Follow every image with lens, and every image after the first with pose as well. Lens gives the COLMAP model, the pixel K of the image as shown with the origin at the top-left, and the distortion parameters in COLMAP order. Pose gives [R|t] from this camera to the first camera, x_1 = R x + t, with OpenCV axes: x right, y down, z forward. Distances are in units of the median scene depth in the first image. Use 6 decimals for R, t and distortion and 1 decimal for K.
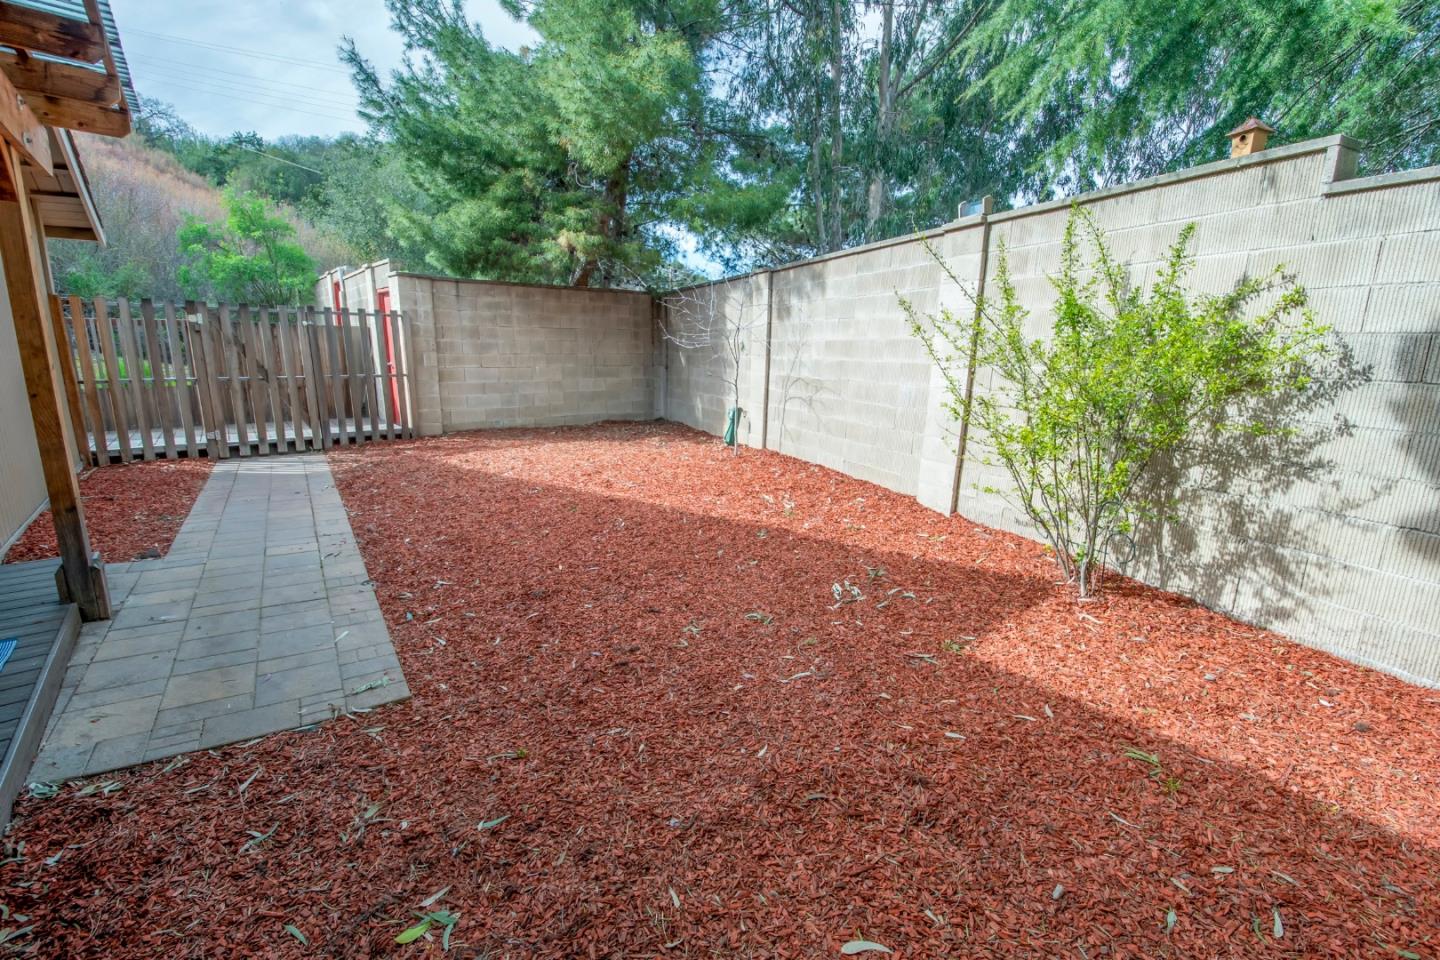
lens RADIAL K [[625.5, 0, 727.7], [0, 625.5, 476.3], [0, 0, 1]] dist [-0.008742, -0.002399]
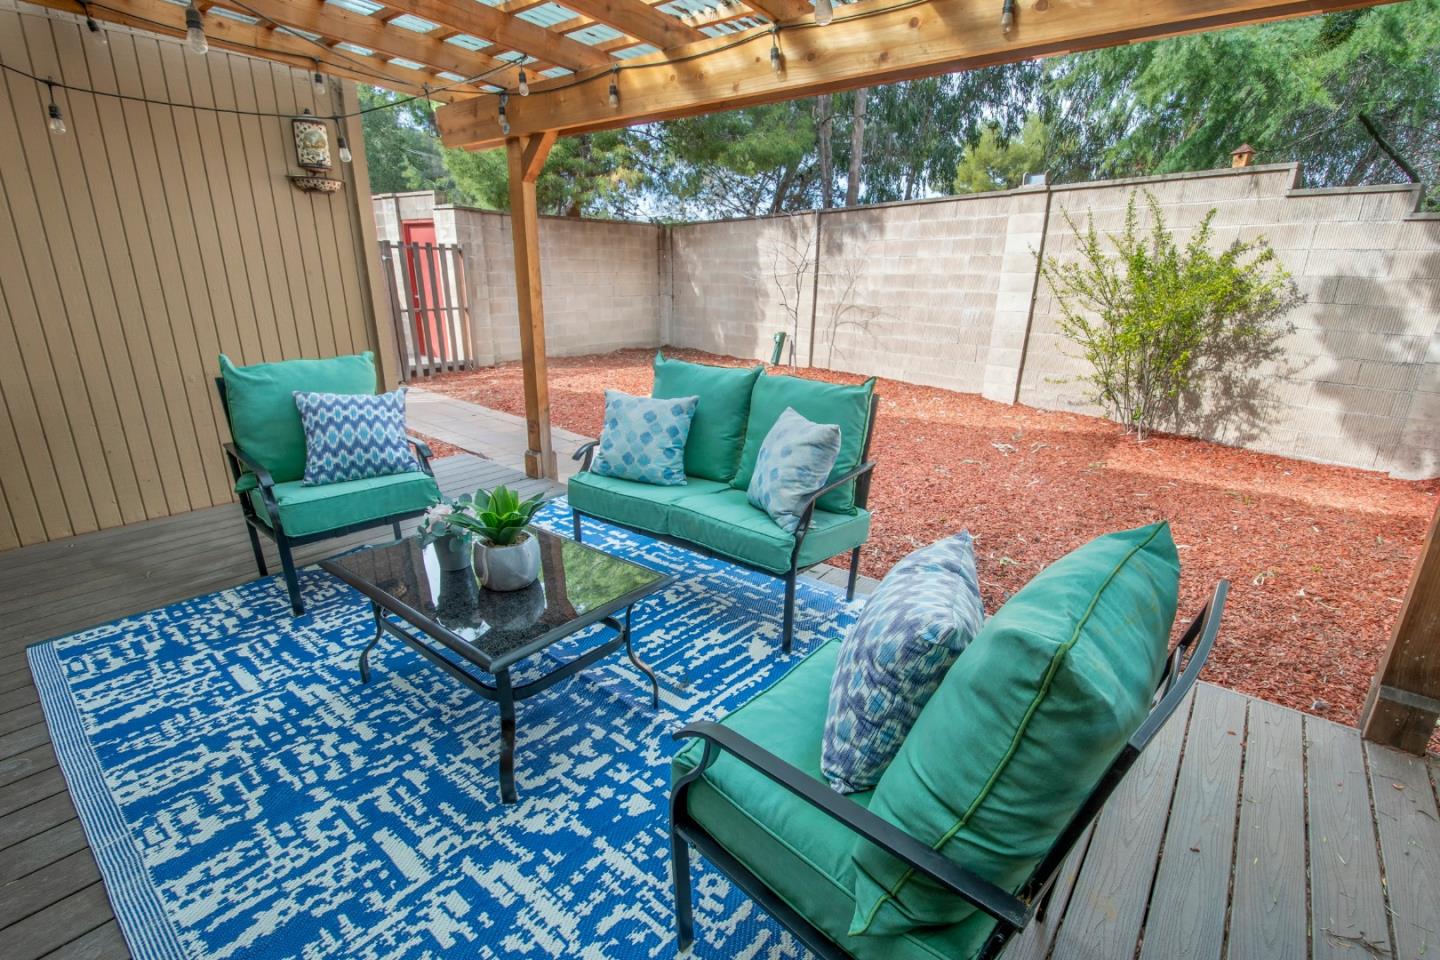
lens RADIAL K [[666.0, 0, 719.8], [0, 666.0, 476.6], [0, 0, 1]] dist [-0.006904, -0.004413]
pose [[0.977954, -0.065437, 0.198302, -0.860122], [0.046301, 0.993945, 0.099650, 0.065838], [-0.203622, -0.088272, 0.975062, -0.478753]]
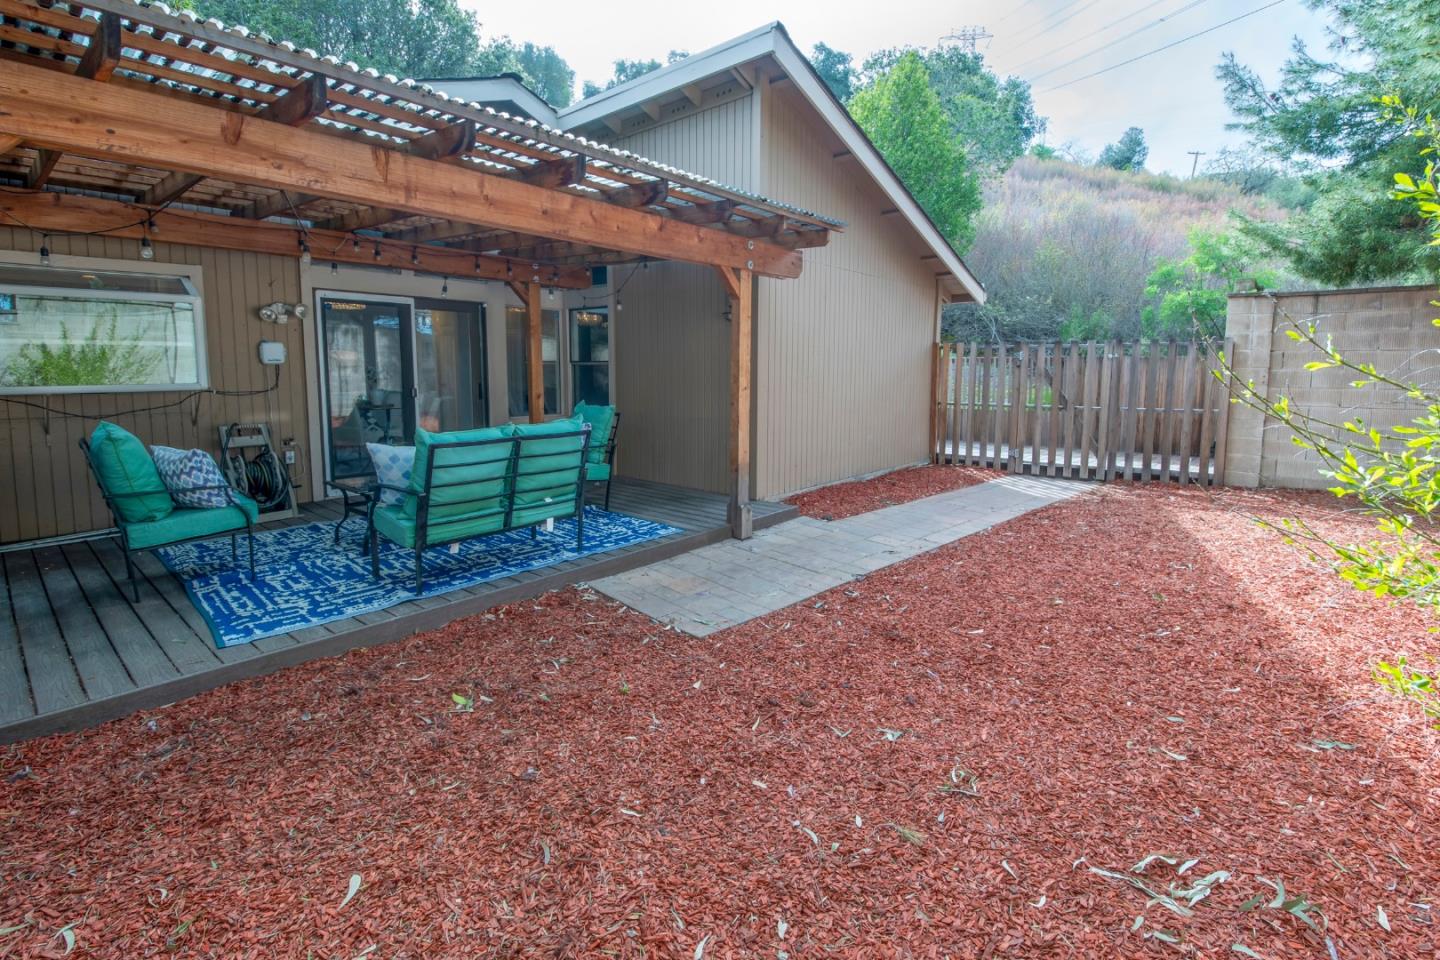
lens RADIAL K [[625.5, 0, 706.1], [0, 625.5, 424.0], [0, 0, 1]] dist [-0.008742, -0.002399]
pose [[0.182895, 0.065818, -0.980927, 0.473322], [-0.200169, 0.979350, 0.028390, -0.078421], [0.962539, 0.191159, 0.192293, 0.432230]]
